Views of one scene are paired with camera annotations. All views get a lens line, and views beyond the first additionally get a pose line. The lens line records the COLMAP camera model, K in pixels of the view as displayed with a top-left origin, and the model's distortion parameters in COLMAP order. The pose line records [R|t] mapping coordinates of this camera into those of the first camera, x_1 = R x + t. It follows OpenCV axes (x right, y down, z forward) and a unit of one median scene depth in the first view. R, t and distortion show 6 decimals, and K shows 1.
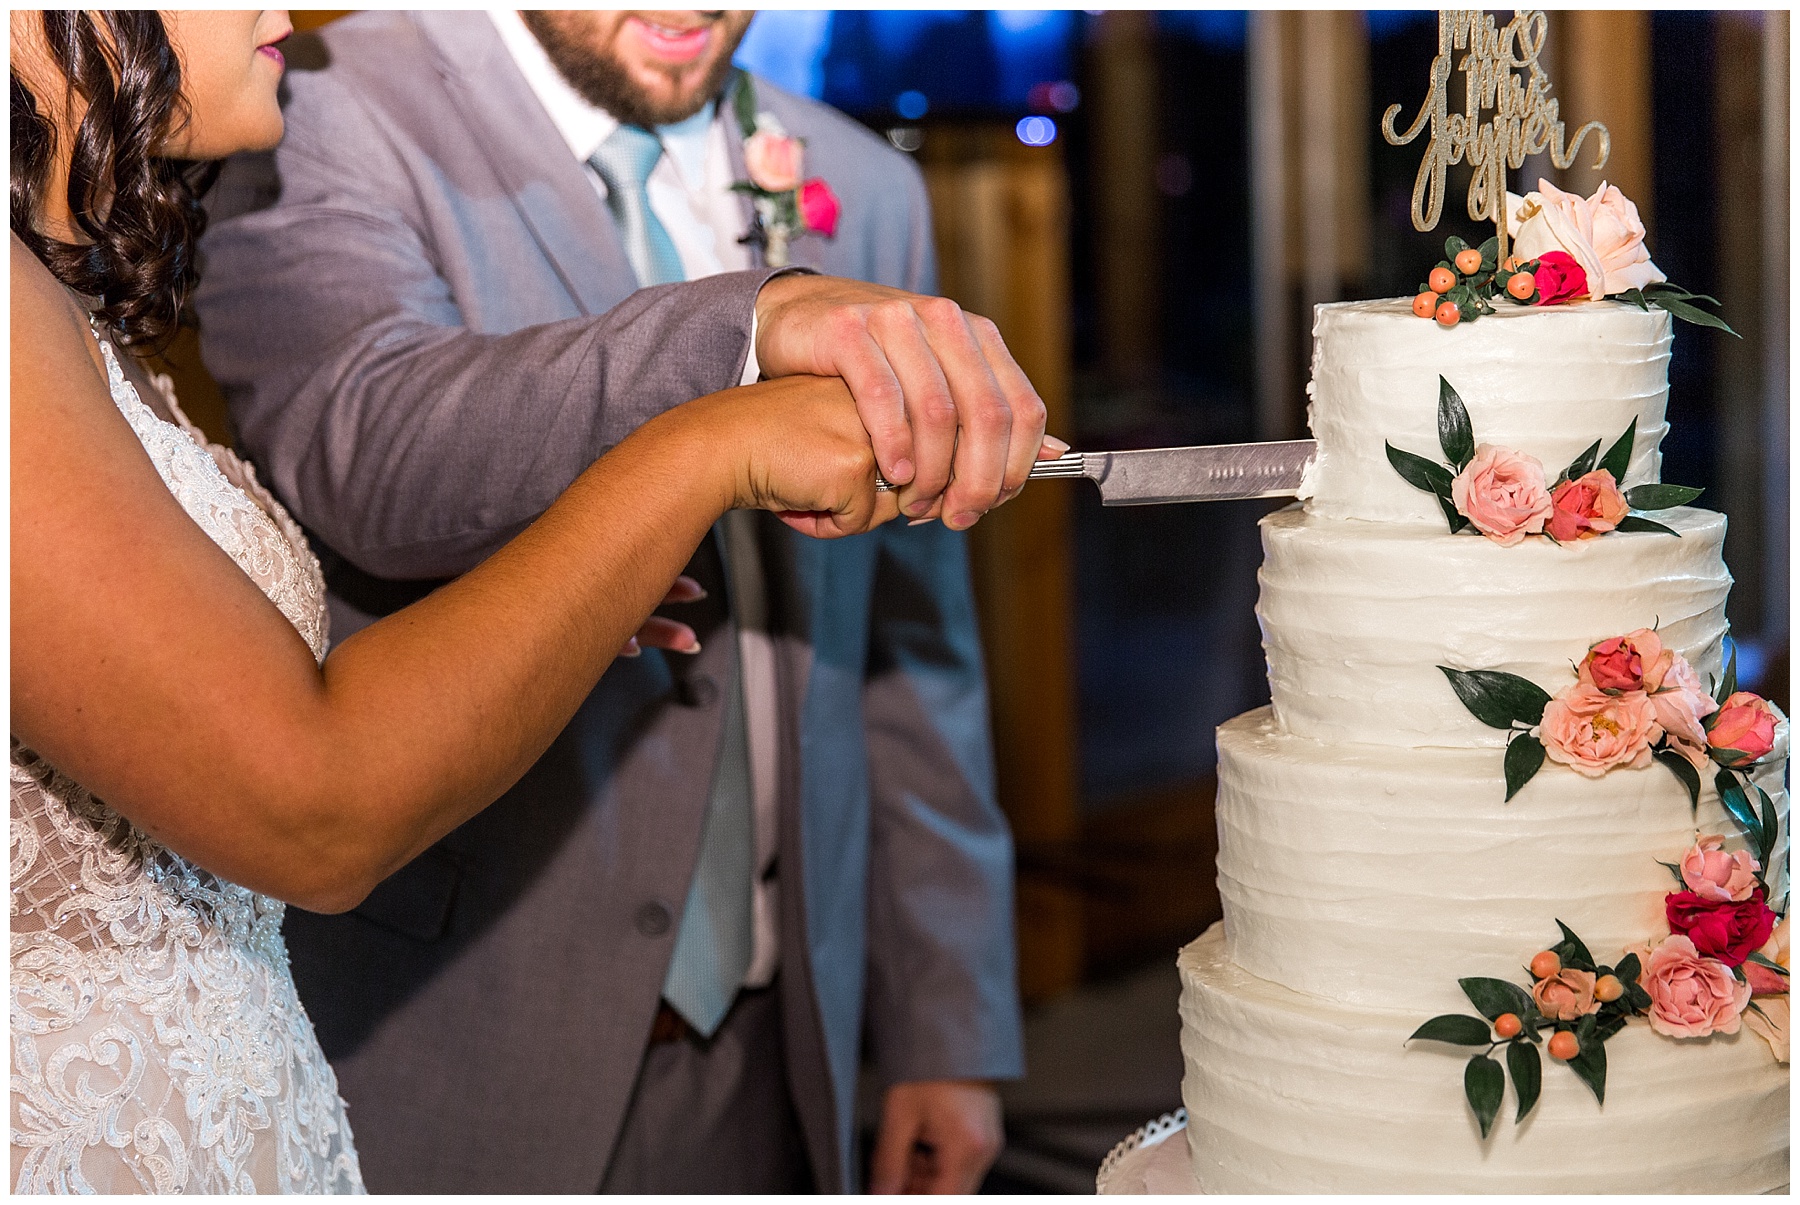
lens RADIAL K [[3172.8, 0, 901.5], [0, 3172.8, 600.7], [0, 0, 1]] dist [-0.092815, 0.000000]
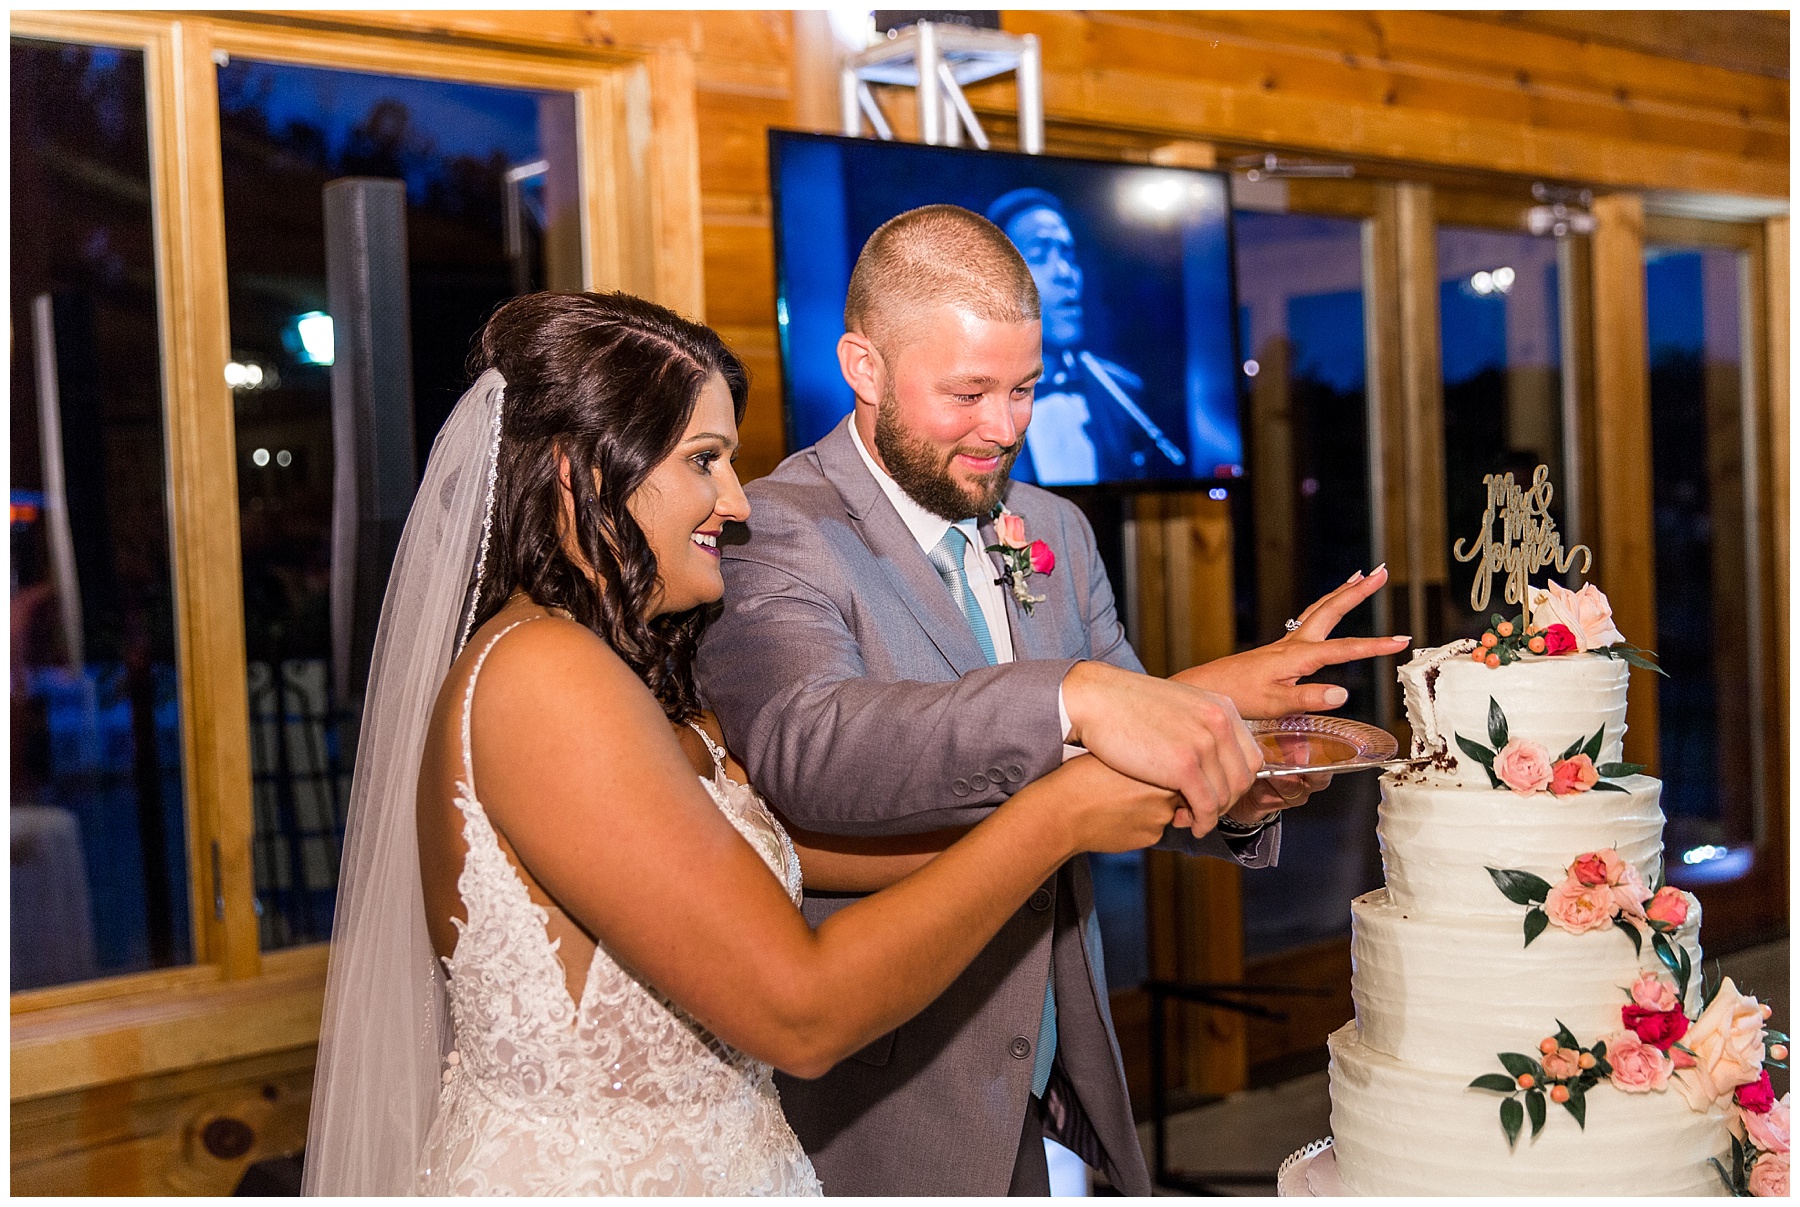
lens RADIAL K [[2307.1, 0, 897.4], [0, 2307.1, 610.6], [0, 0, 1]] dist [-0.019435, 0.000000]
pose [[0.995425, 0.015473, -0.094289, -0.030282], [-0.023809, 0.995841, -0.087937, -0.000285], [0.092537, 0.089780, 0.991653, -0.269113]]
